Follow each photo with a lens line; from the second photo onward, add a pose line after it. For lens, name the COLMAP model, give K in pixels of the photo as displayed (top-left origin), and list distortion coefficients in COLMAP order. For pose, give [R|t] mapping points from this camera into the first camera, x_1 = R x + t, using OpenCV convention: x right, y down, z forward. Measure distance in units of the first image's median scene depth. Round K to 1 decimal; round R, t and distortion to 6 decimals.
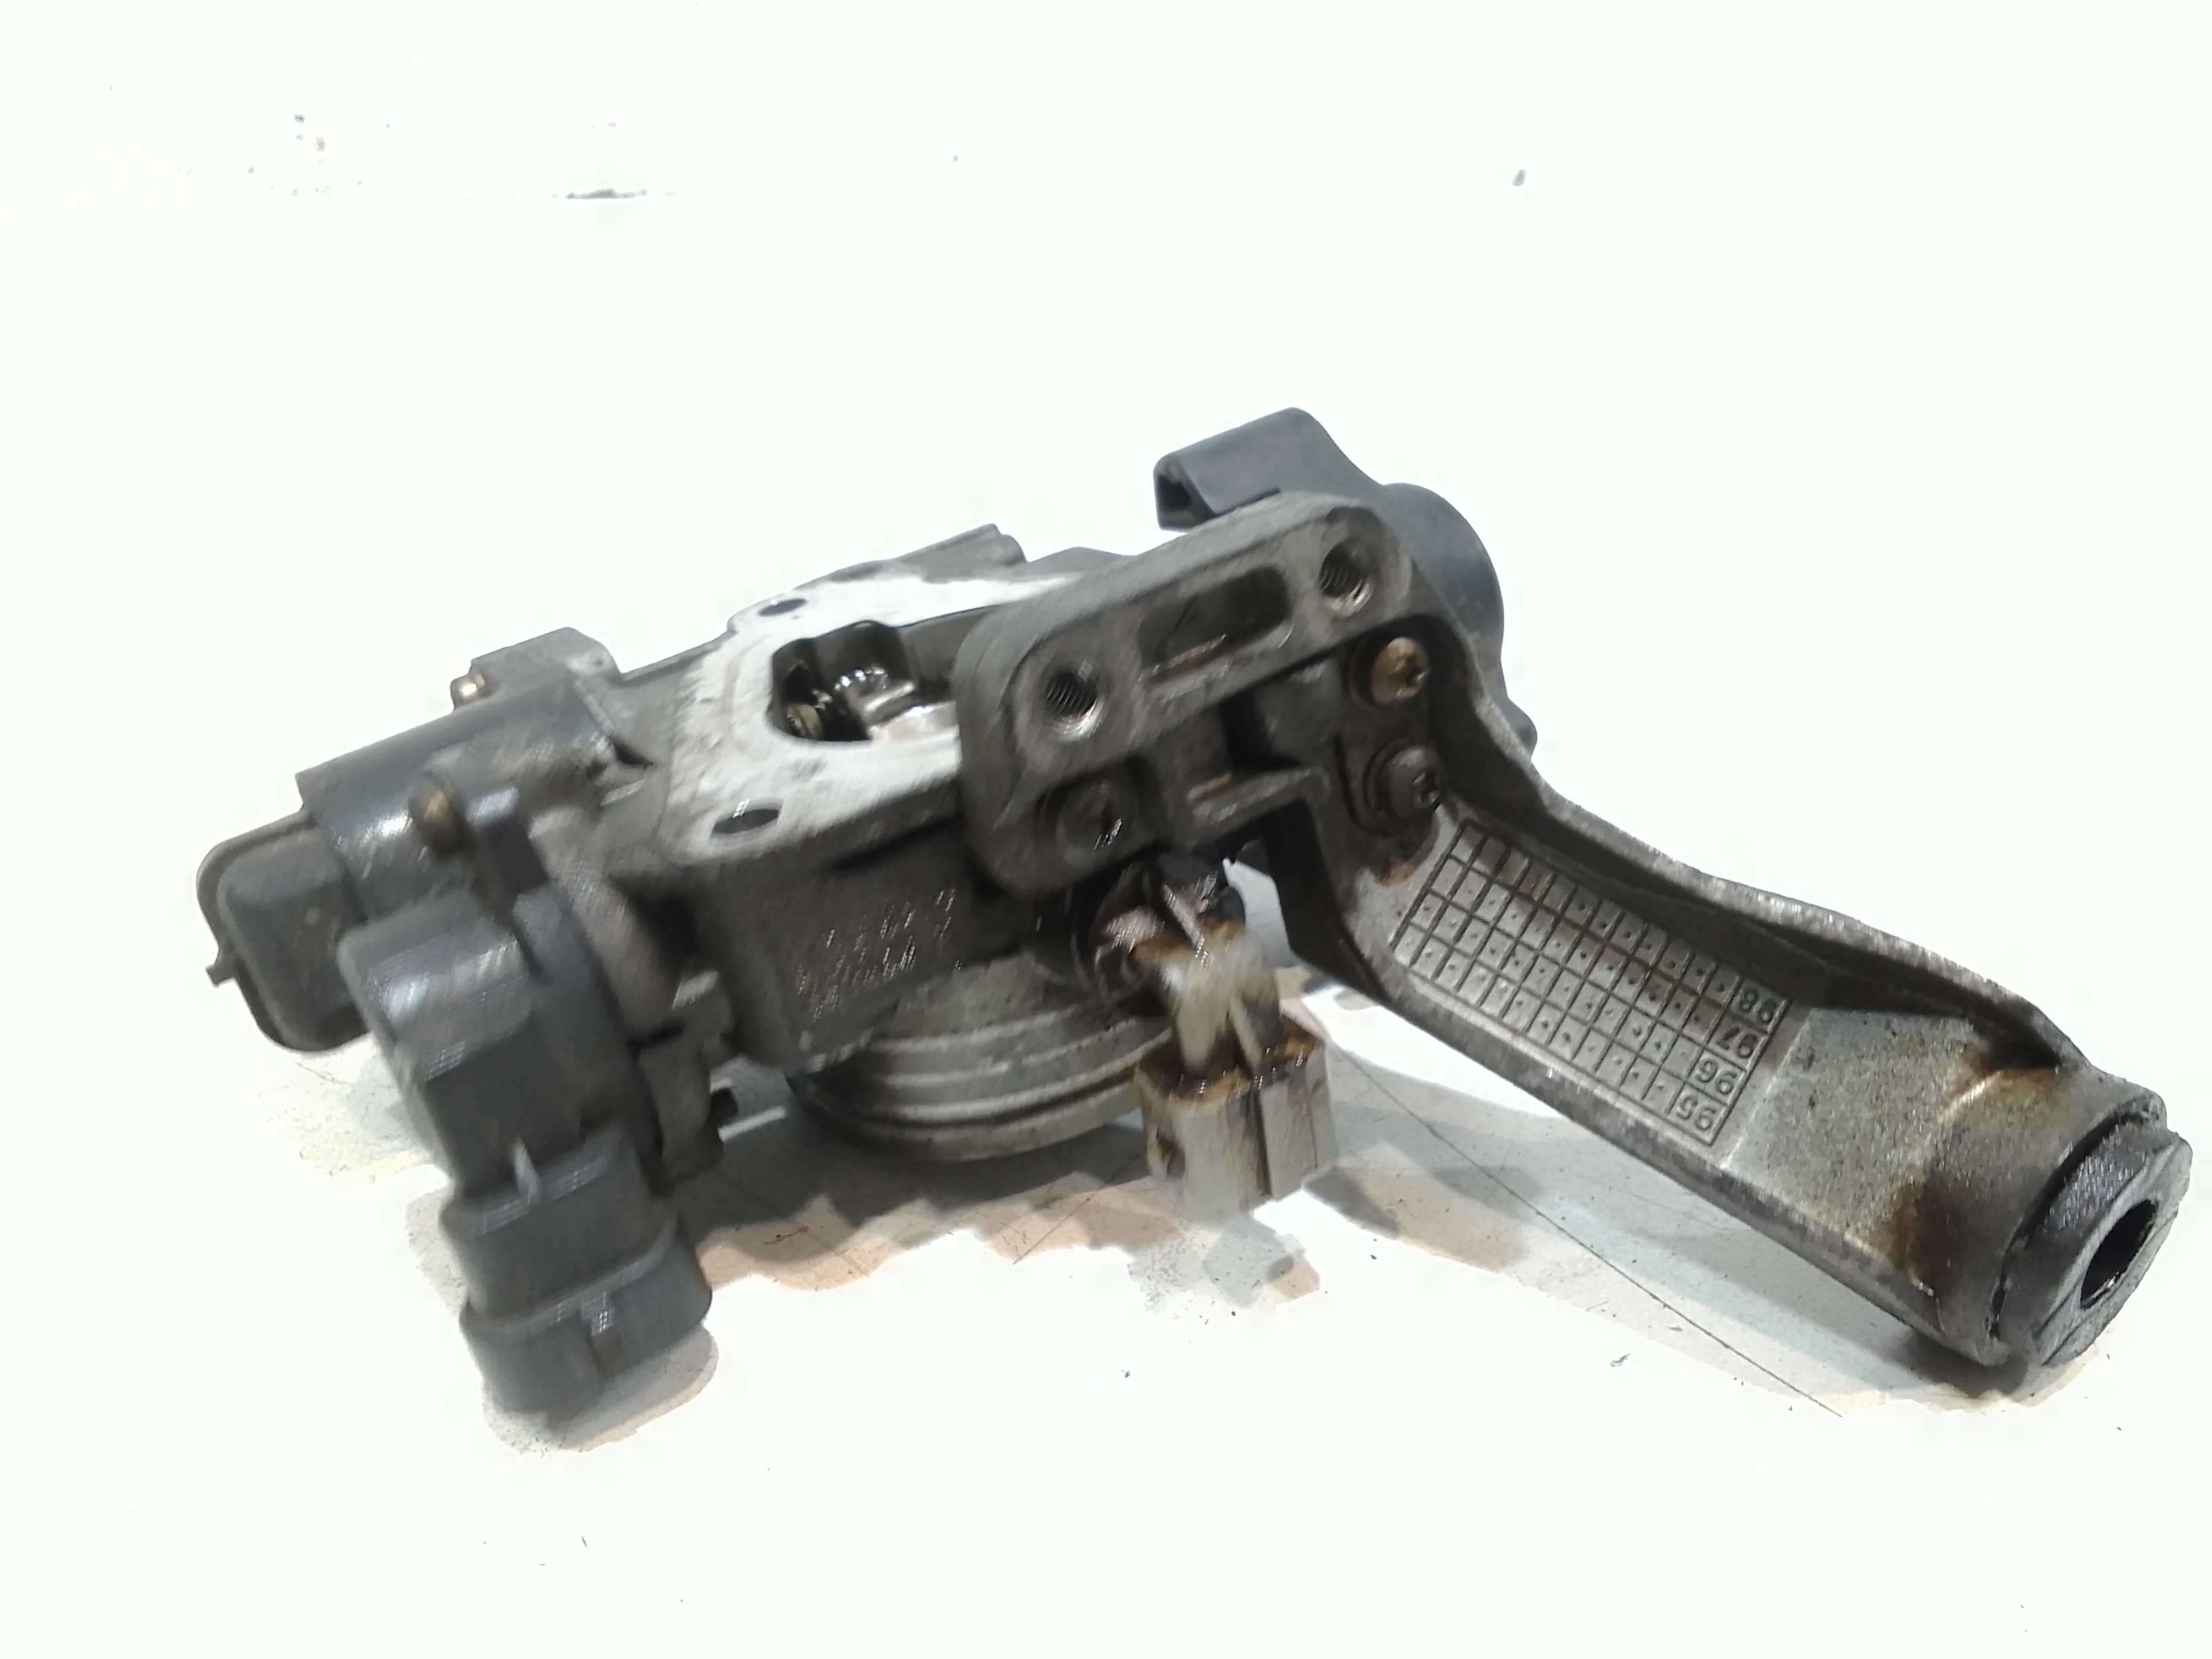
lens RADIAL K [[1618.9, 0, 1106.0], [0, 1618.9, 829.5], [0, 0, 1]] dist [0.012053, 0.004129]
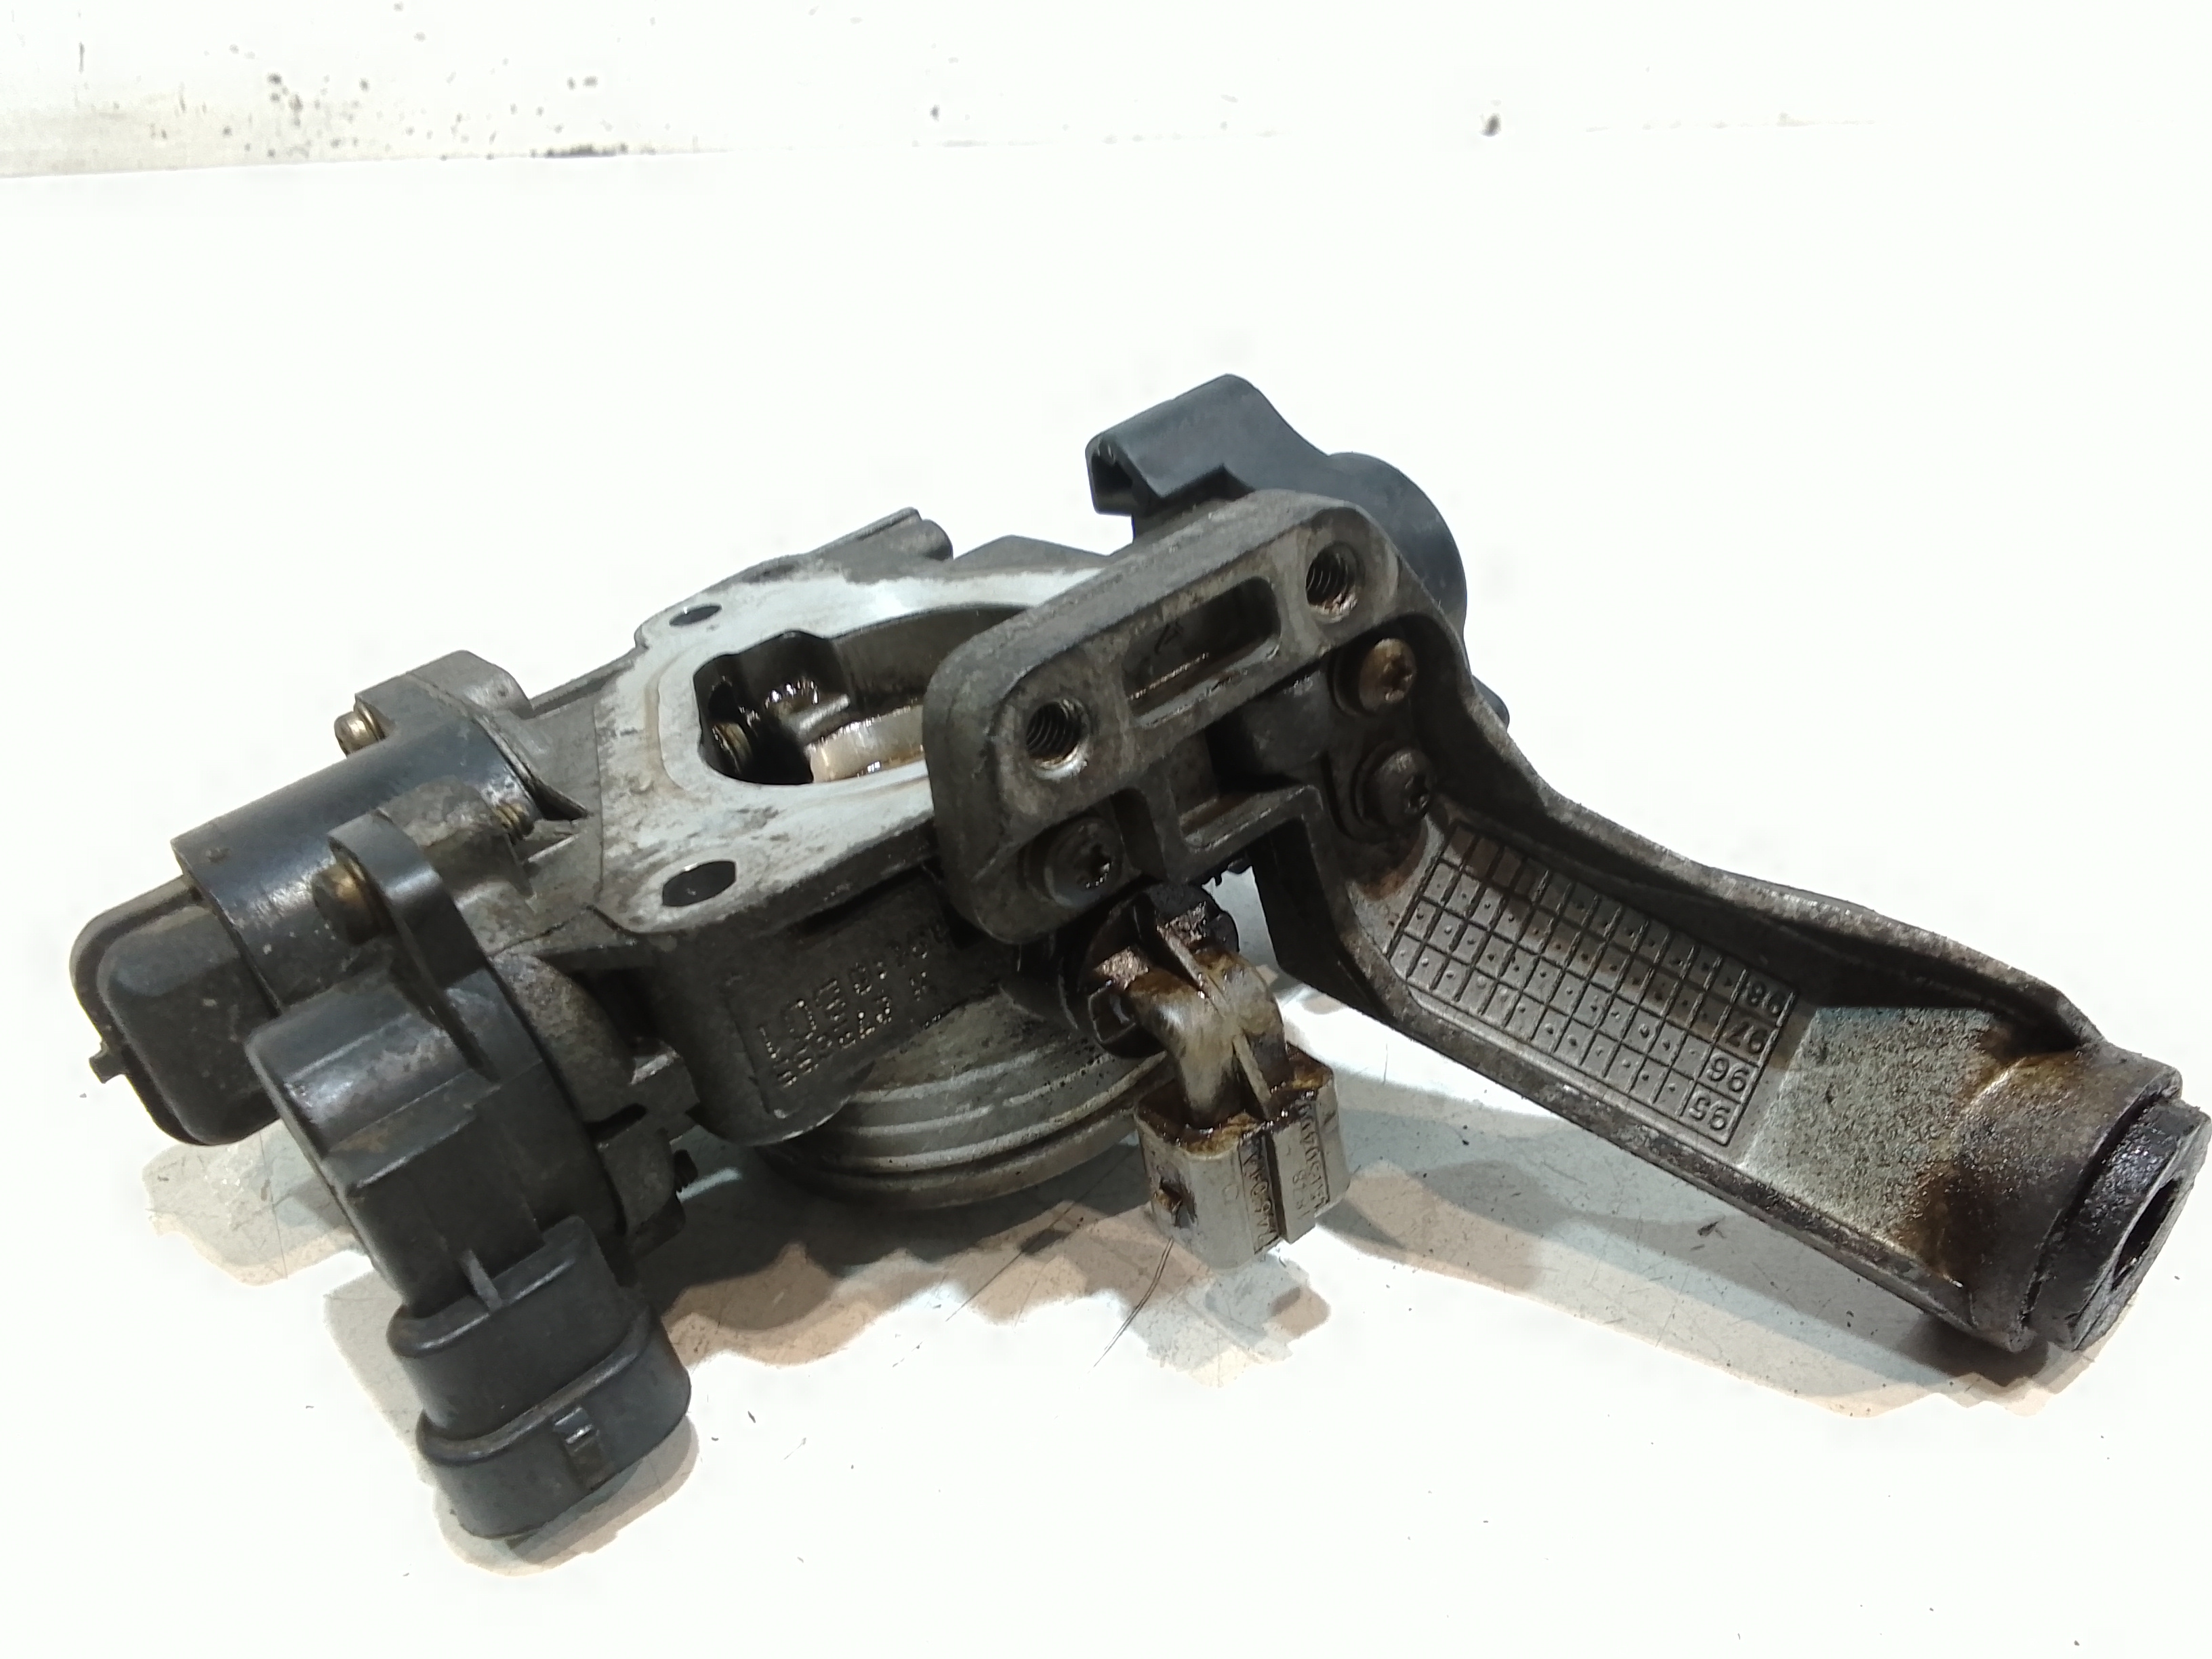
lens RADIAL K [[1618.9, 0, 1106.0], [0, 1618.9, 829.5], [0, 0, 1]] dist [0.012053, 0.004129]
pose [[0.995546, -0.062423, 0.070652, -0.052539], [0.059173, 0.997132, 0.047193, -0.060958], [-0.073395, -0.042802, 0.996384, 0.069110]]
